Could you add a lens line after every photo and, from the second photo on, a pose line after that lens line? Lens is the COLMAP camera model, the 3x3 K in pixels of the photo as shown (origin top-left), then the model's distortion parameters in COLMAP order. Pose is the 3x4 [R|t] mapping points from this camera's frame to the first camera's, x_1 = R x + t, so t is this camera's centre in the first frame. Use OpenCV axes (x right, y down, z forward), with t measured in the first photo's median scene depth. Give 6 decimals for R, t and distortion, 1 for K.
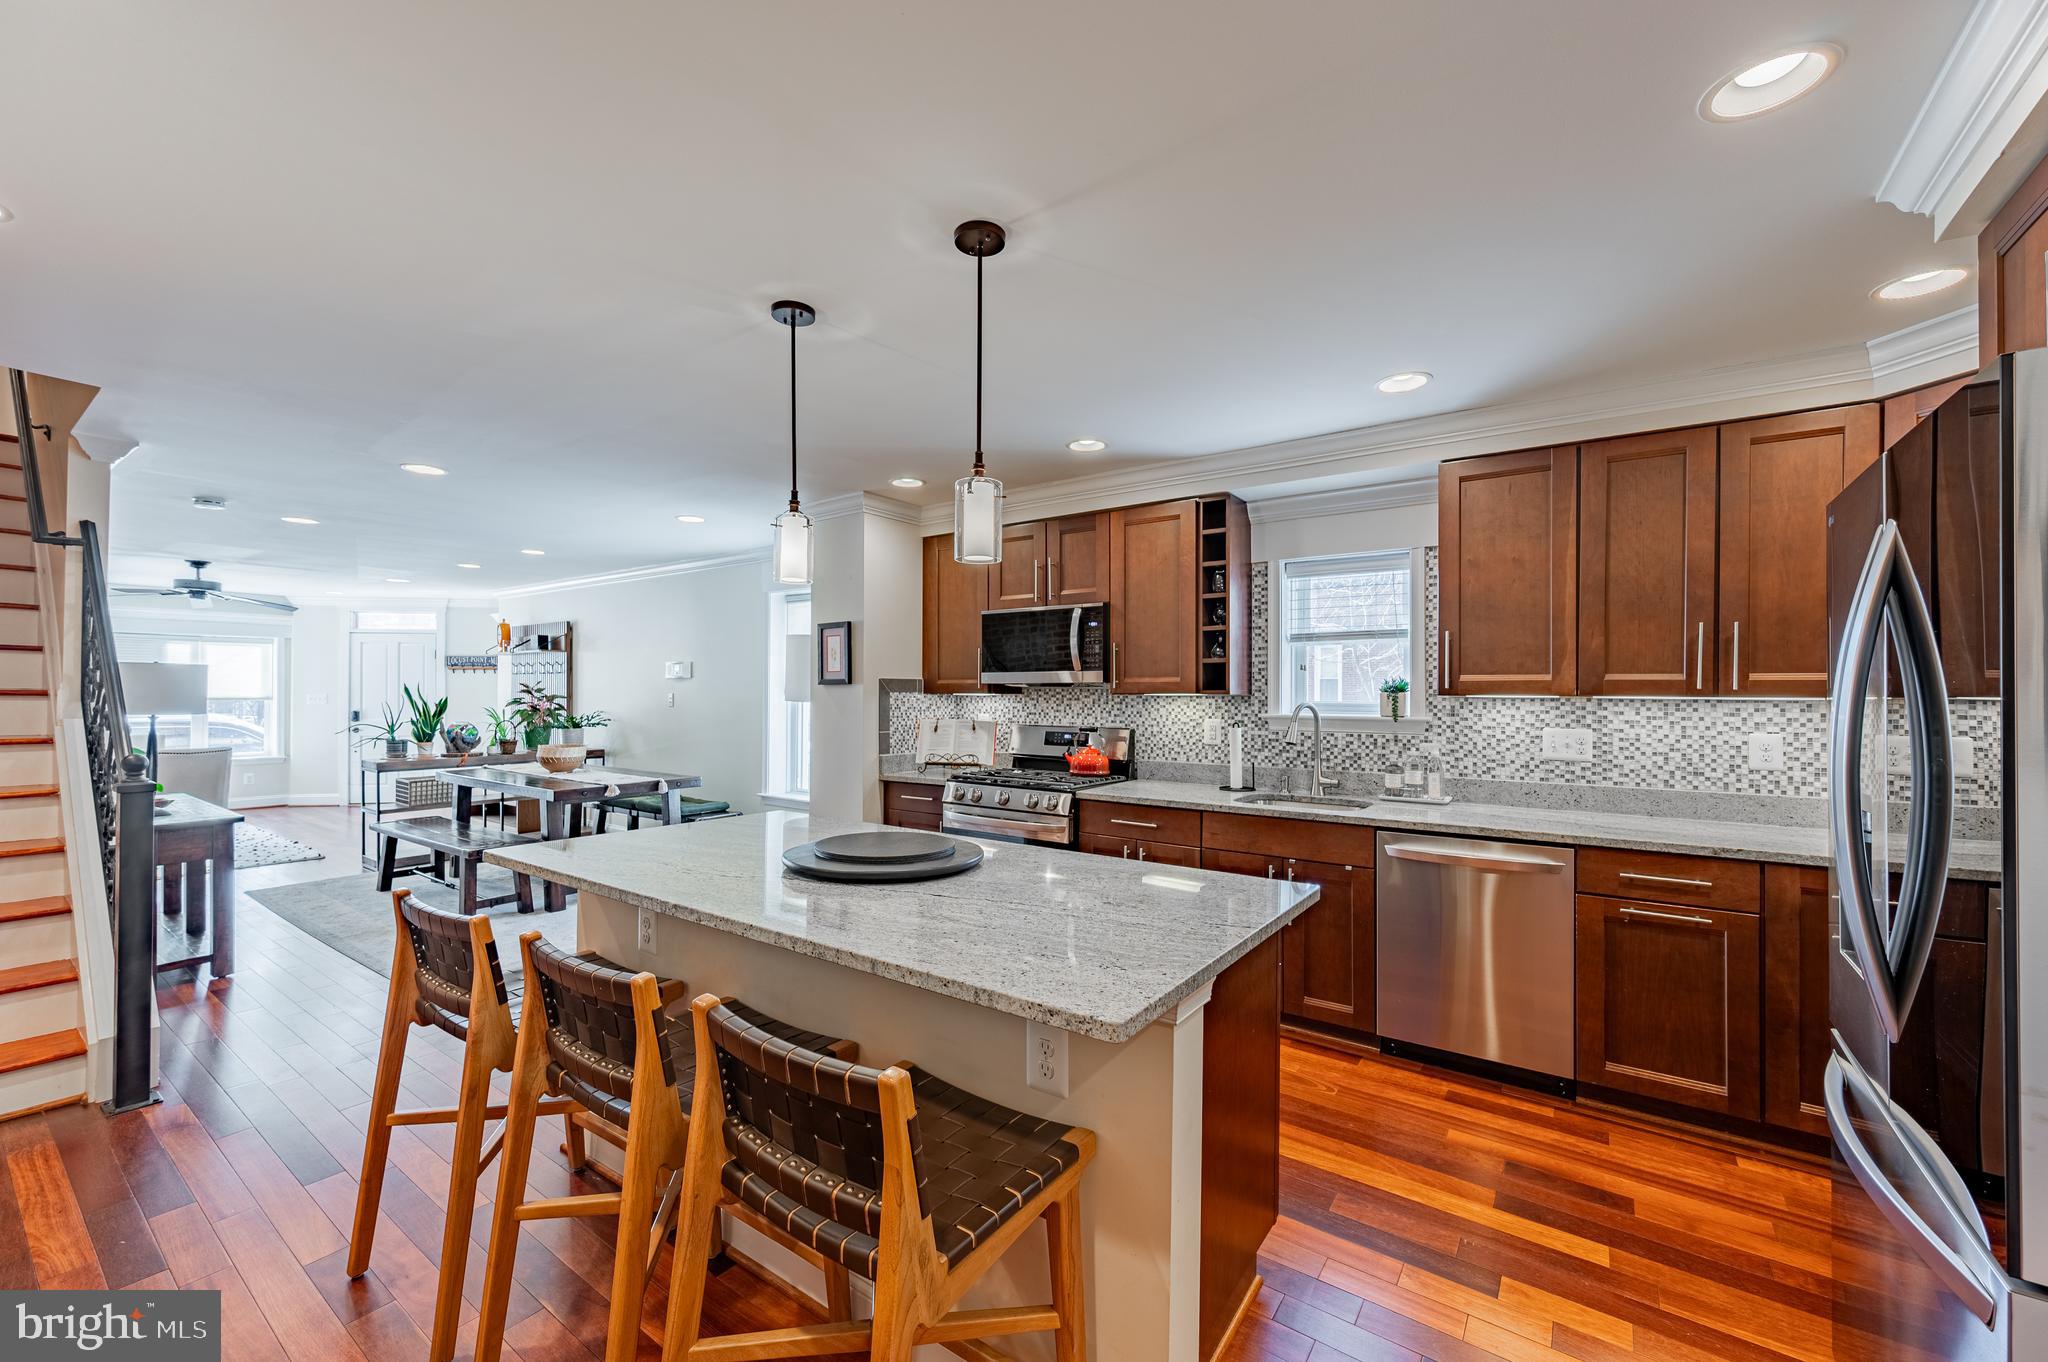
lens RADIAL K [[807.3, 0, 1020.9], [0, 807.3, 689.8], [0, 0, 1]] dist [-0.000447, -0.000681]
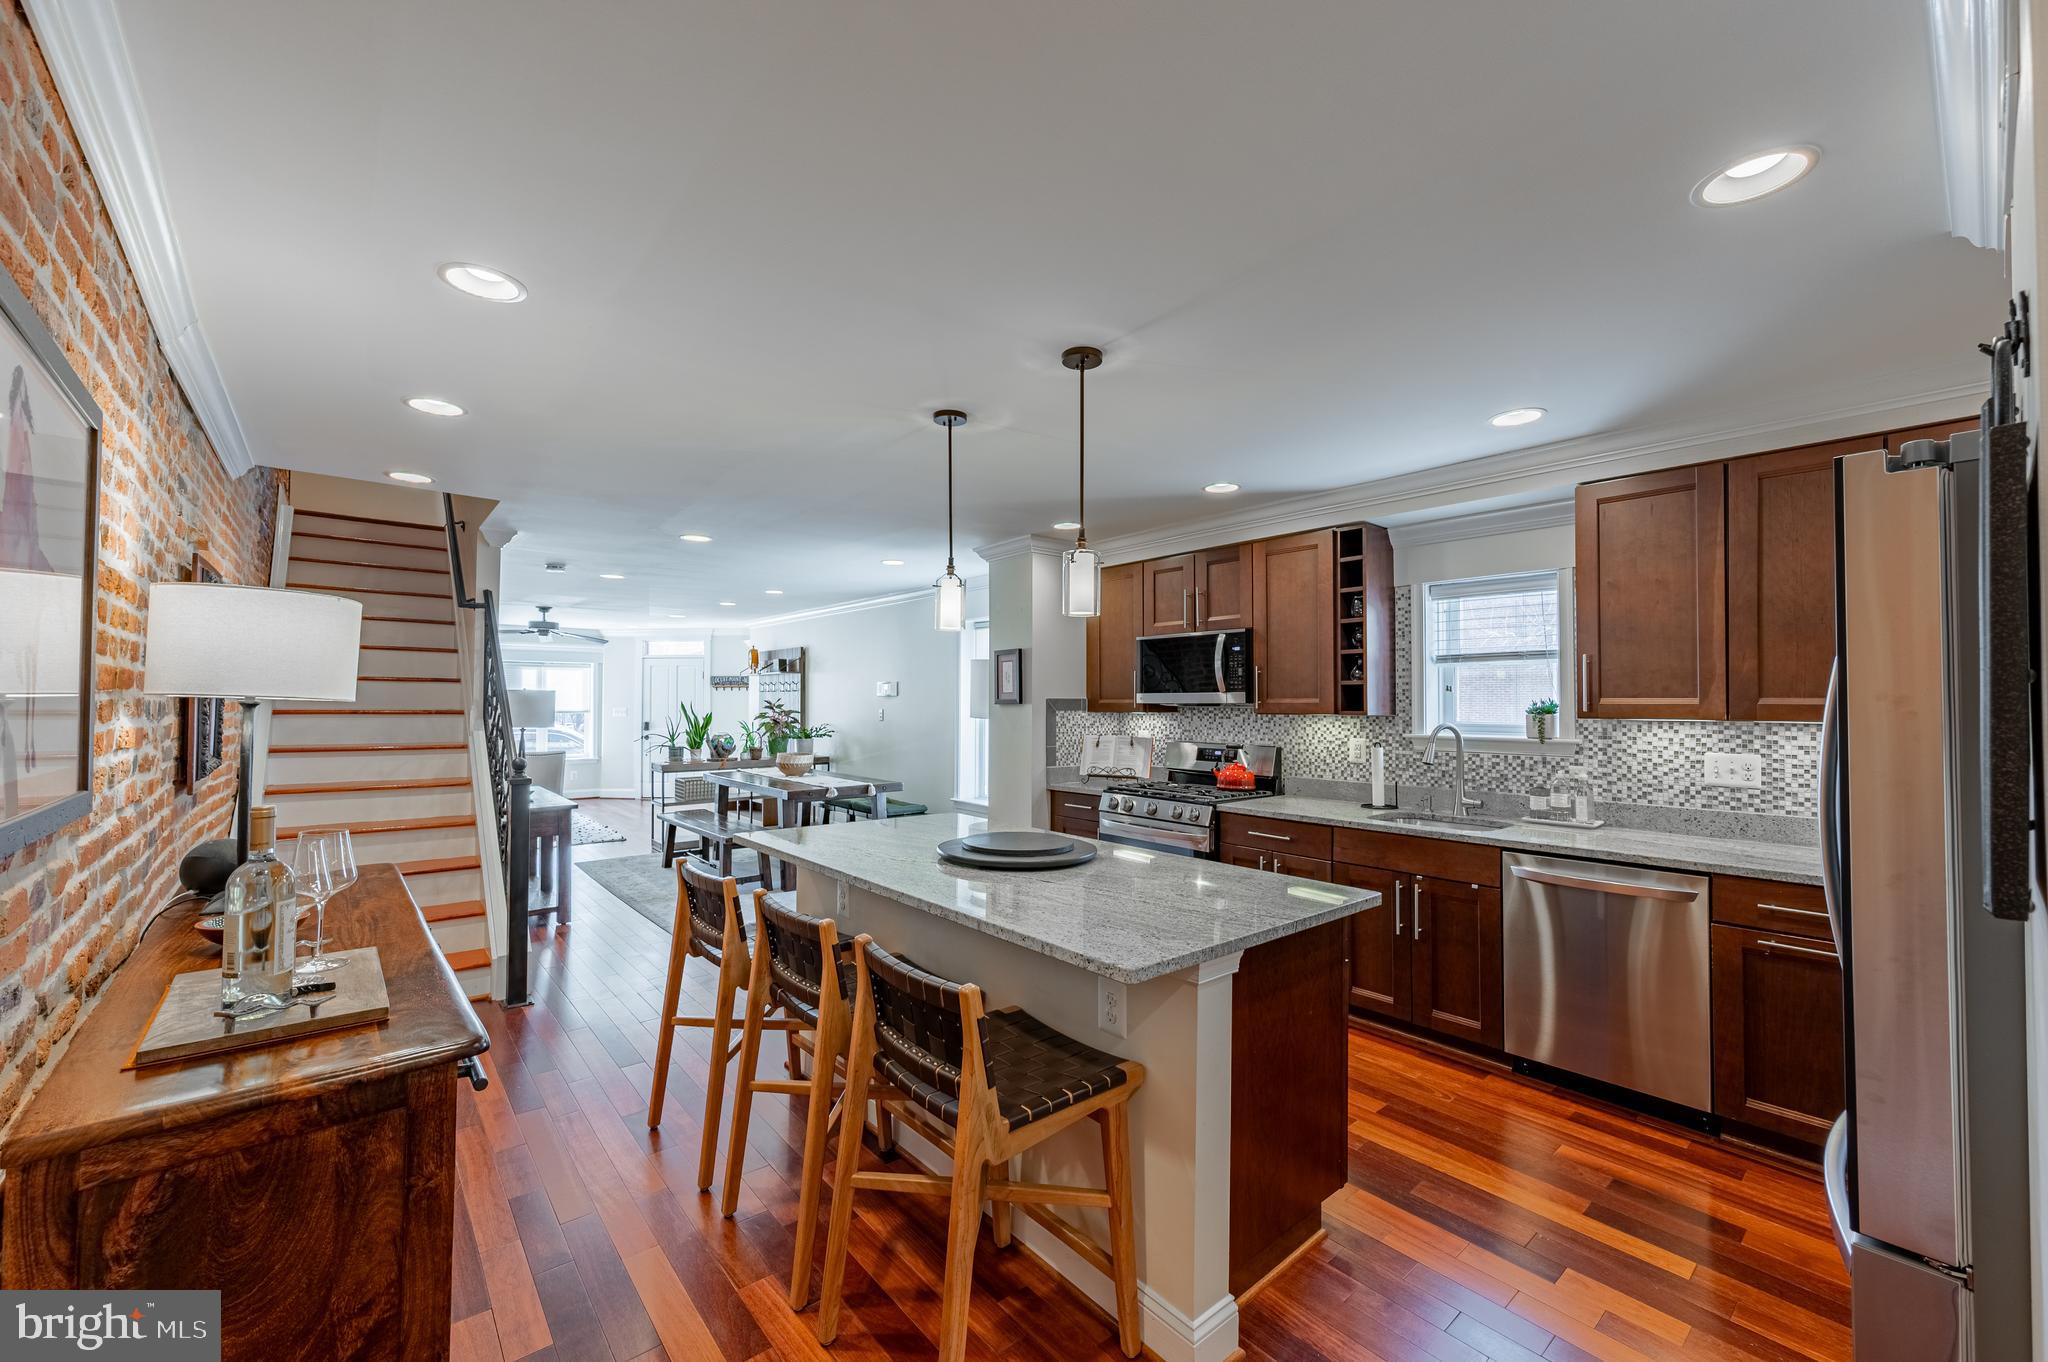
lens RADIAL K [[807.3, 0, 1020.9], [0, 807.3, 689.8], [0, 0, 1]] dist [-0.000447, -0.000681]
pose [[0.968120, -0.005259, -0.250431, 0.098924], [0.002151, 0.999917, -0.012680, -0.016887], [0.250477, 0.011737, 0.968051, -0.134569]]
